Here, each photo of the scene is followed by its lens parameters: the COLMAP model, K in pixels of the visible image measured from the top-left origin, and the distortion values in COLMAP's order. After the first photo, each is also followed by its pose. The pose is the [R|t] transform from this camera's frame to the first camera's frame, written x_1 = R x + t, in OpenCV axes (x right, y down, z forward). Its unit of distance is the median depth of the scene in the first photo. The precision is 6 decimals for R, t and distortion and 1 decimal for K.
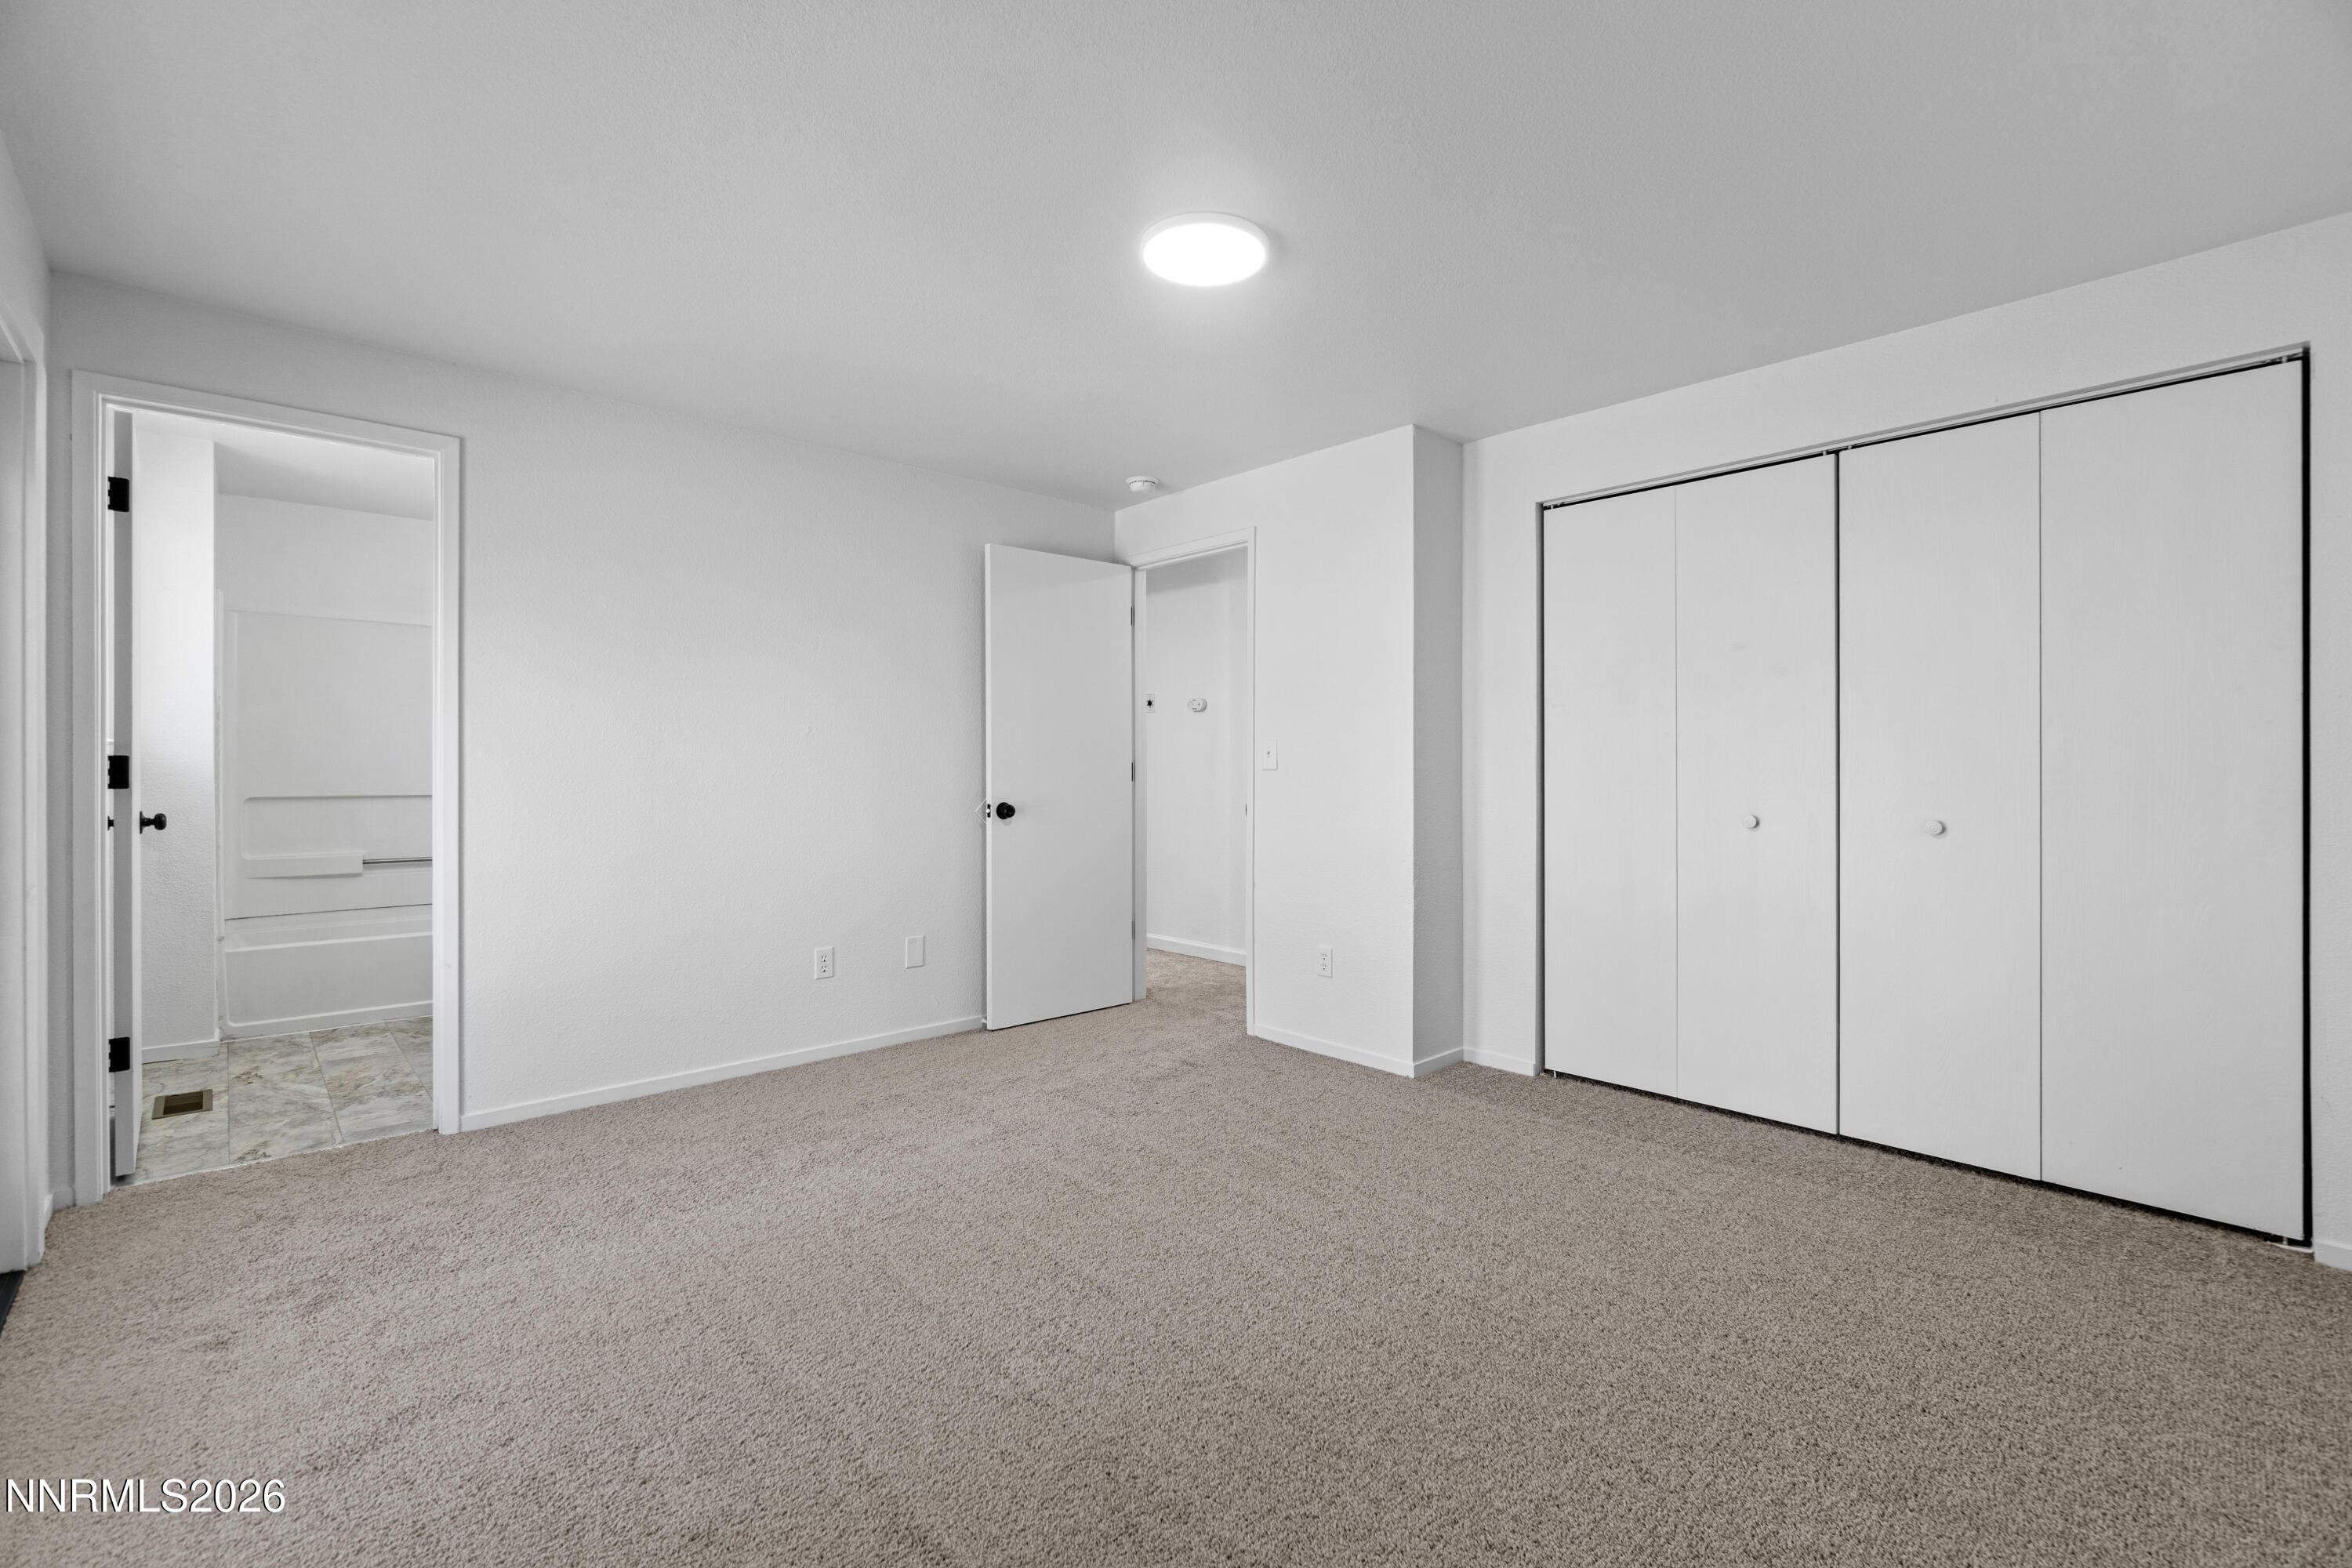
lens RADIAL K [[1027.8, 0, 1187.7], [0, 1027.8, 774.5], [0, 0, 1]] dist [-0.002492, 0.000137]
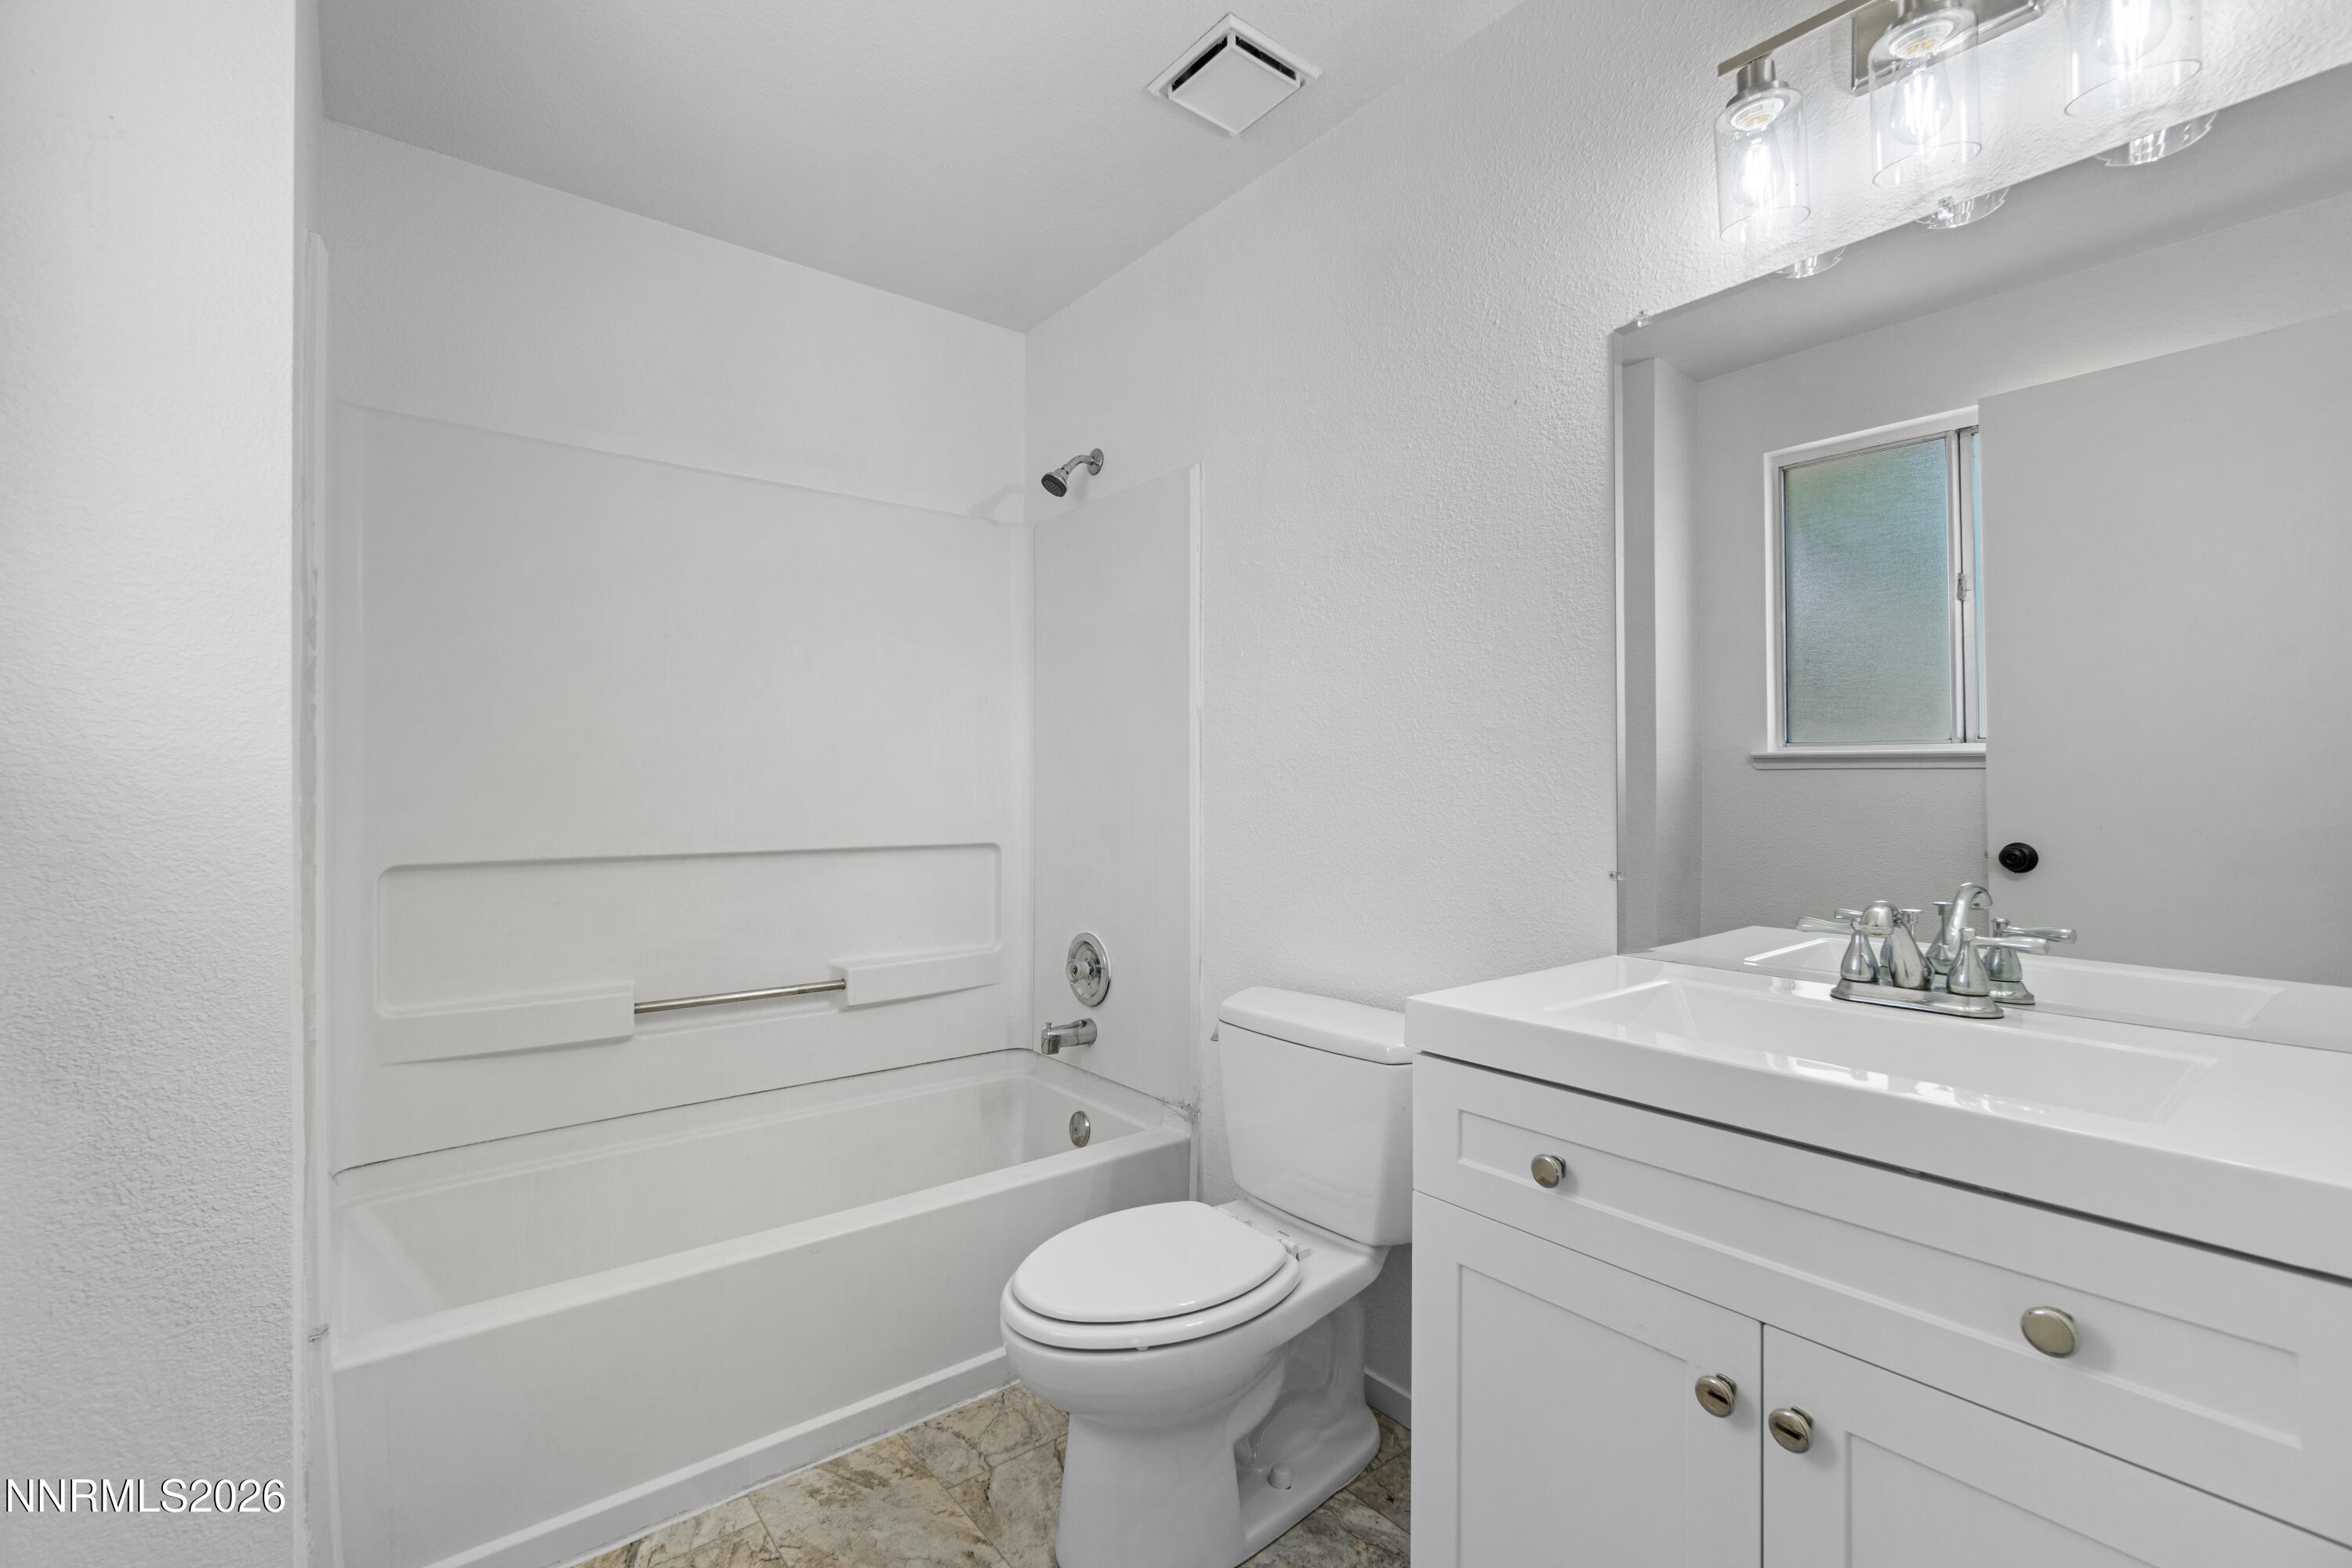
lens RADIAL K [[1027.8, 0, 1162.9], [0, 1027.8, 784.6], [0, 0, 1]] dist [-0.002492, 0.000137]
pose [[0.996325, -0.014814, -0.084361, -0.561460], [0.013582, 0.999793, -0.015158, 0.000255], [0.084568, 0.013957, 0.996320, 0.605190]]
